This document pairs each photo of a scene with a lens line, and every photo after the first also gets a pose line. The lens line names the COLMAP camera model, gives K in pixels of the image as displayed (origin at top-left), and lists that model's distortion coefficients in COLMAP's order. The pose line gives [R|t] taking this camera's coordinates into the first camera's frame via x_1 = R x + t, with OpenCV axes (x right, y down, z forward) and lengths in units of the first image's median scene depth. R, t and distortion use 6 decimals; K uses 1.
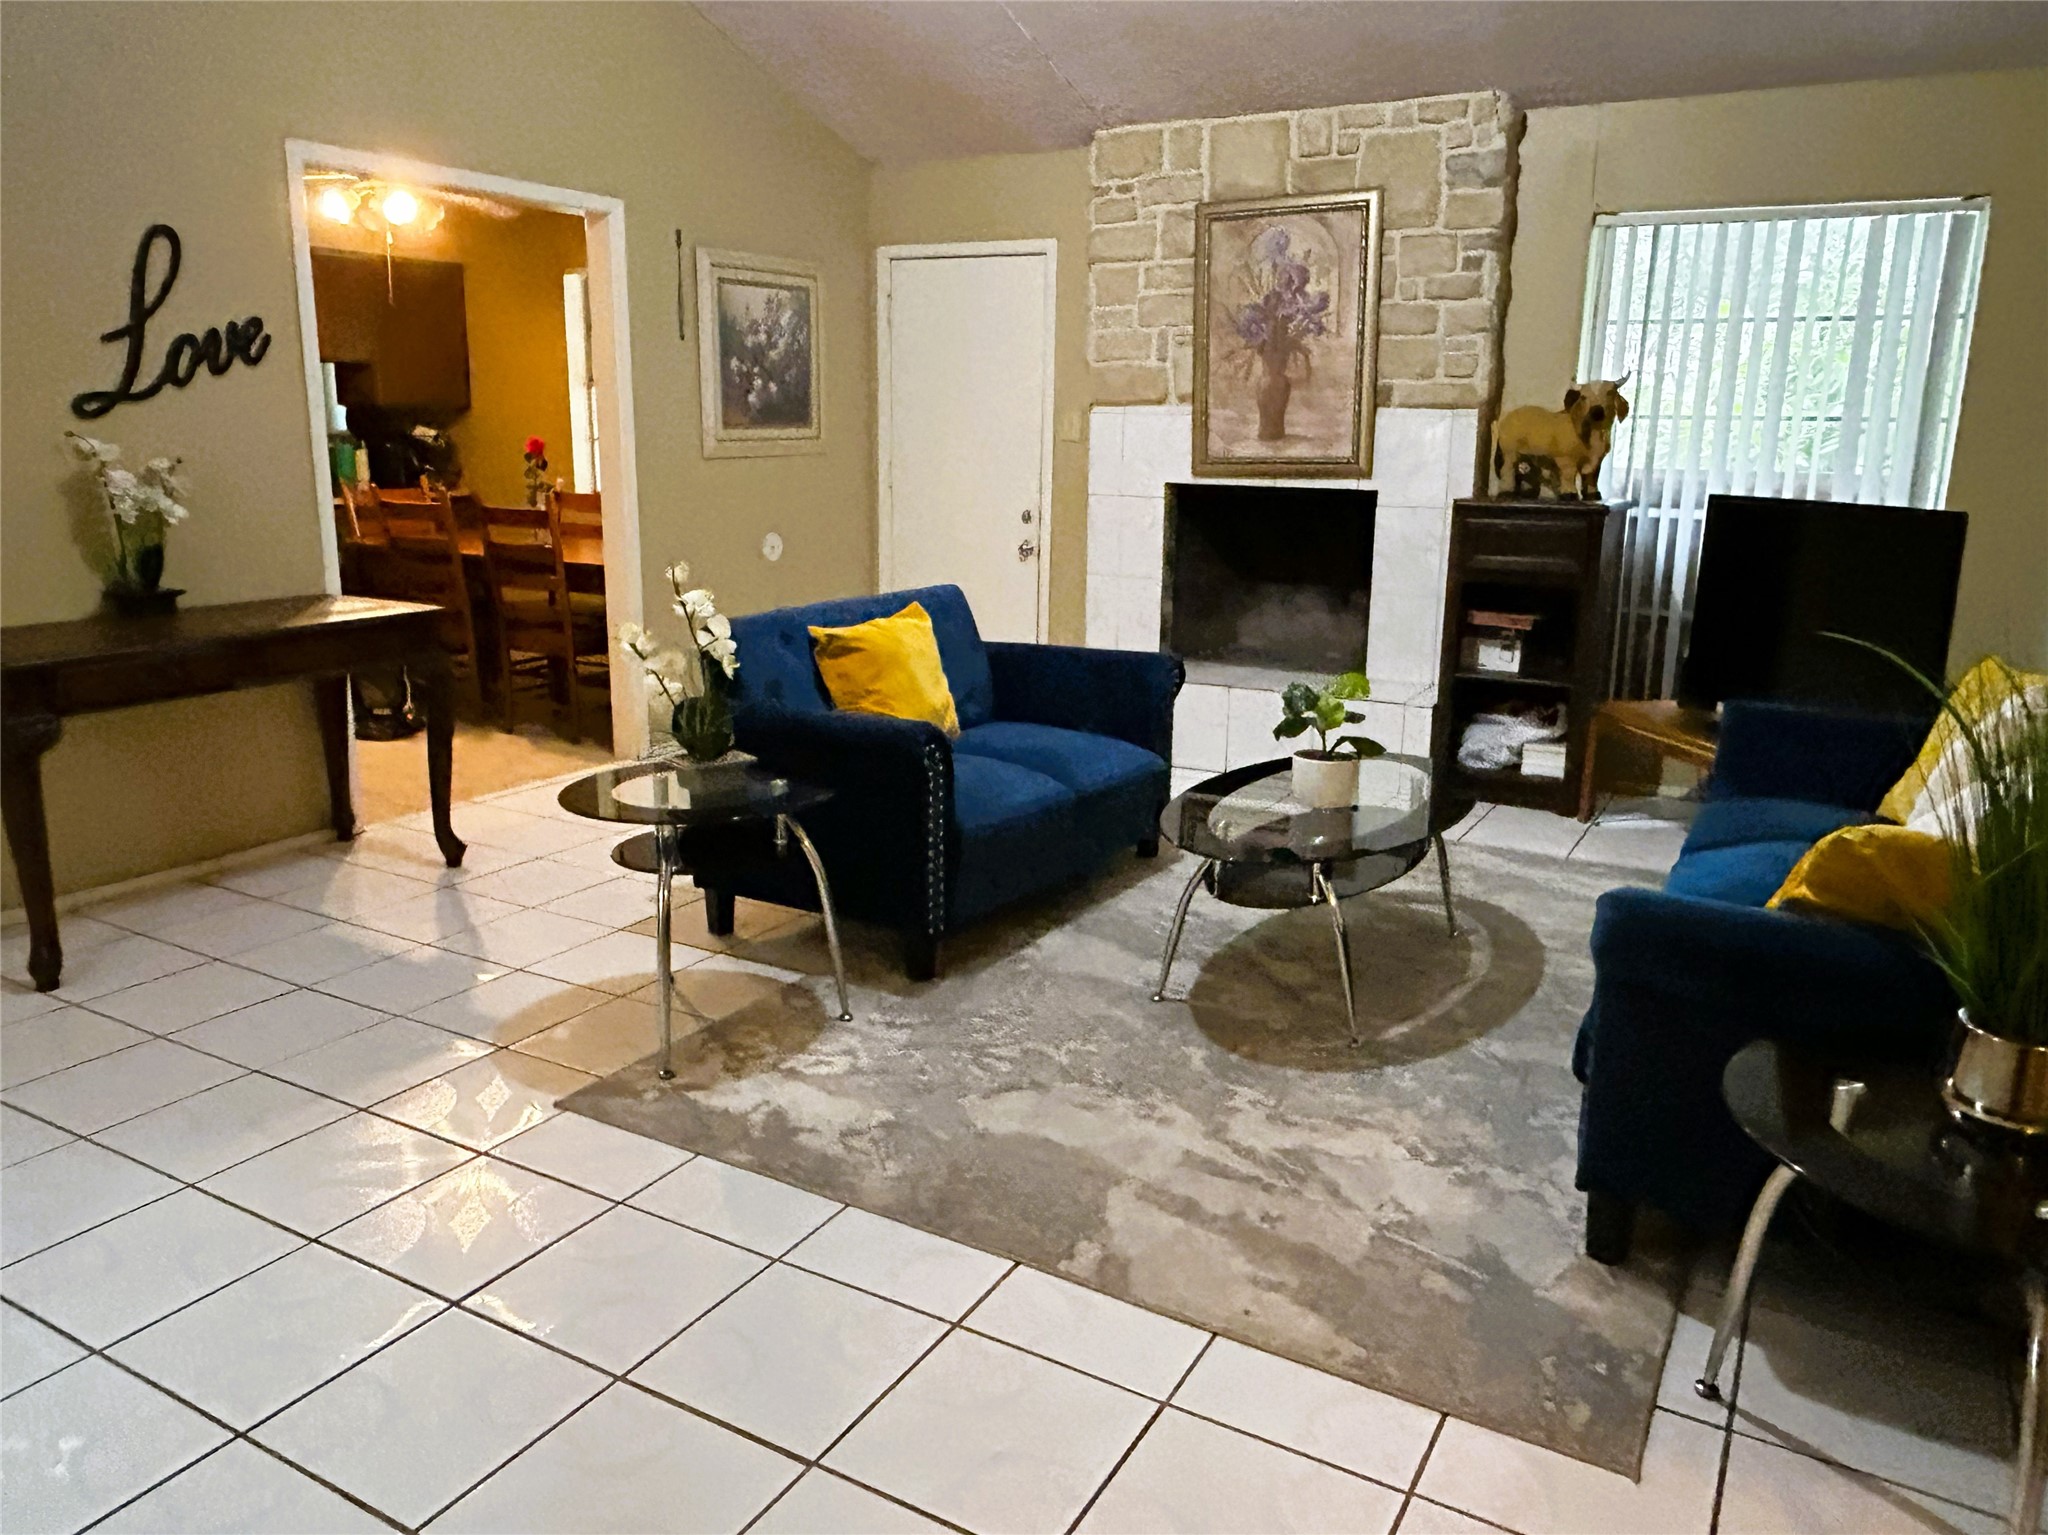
lens RADIAL K [[1476.4, 0, 1015.9], [0, 1476.4, 735.7], [0, 0, 1]] dist [0.024885, -0.012216]
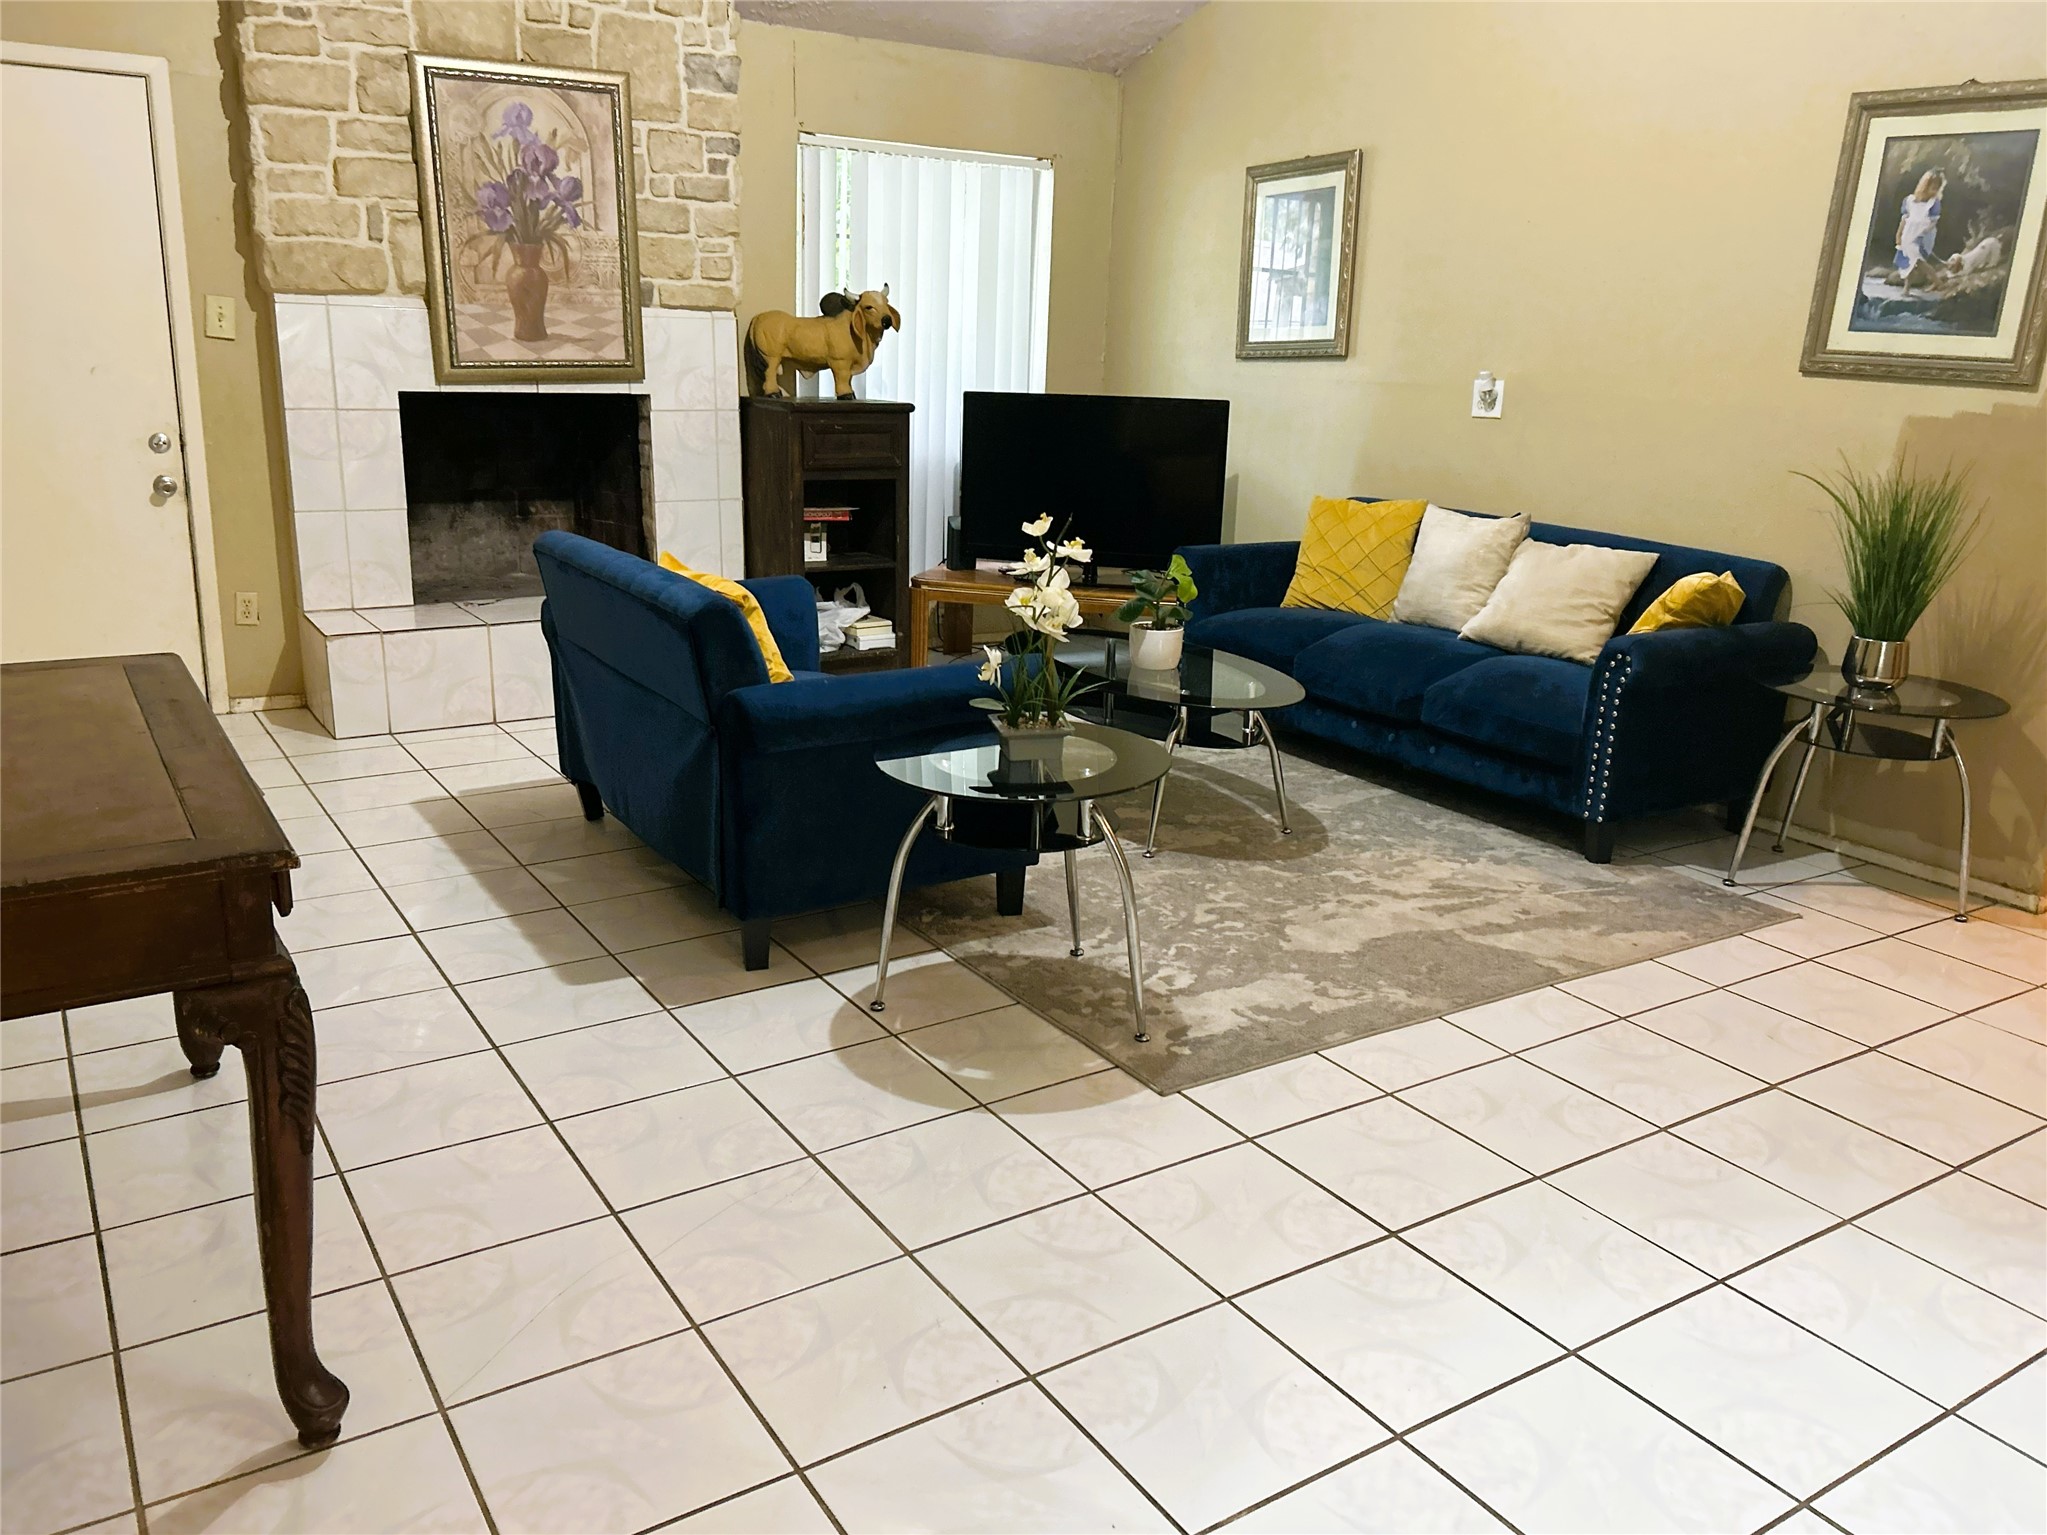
lens RADIAL K [[1567.3, 0, 1040.1], [0, 1567.3, 765.9], [0, 0, 1]] dist [0.038552, -0.037483]
pose [[0.452811, -0.236580, 0.859647, -0.613204], [0.161717, 0.969955, 0.181754, -0.078822], [-0.876818, 0.056719, 0.477465, 0.306771]]
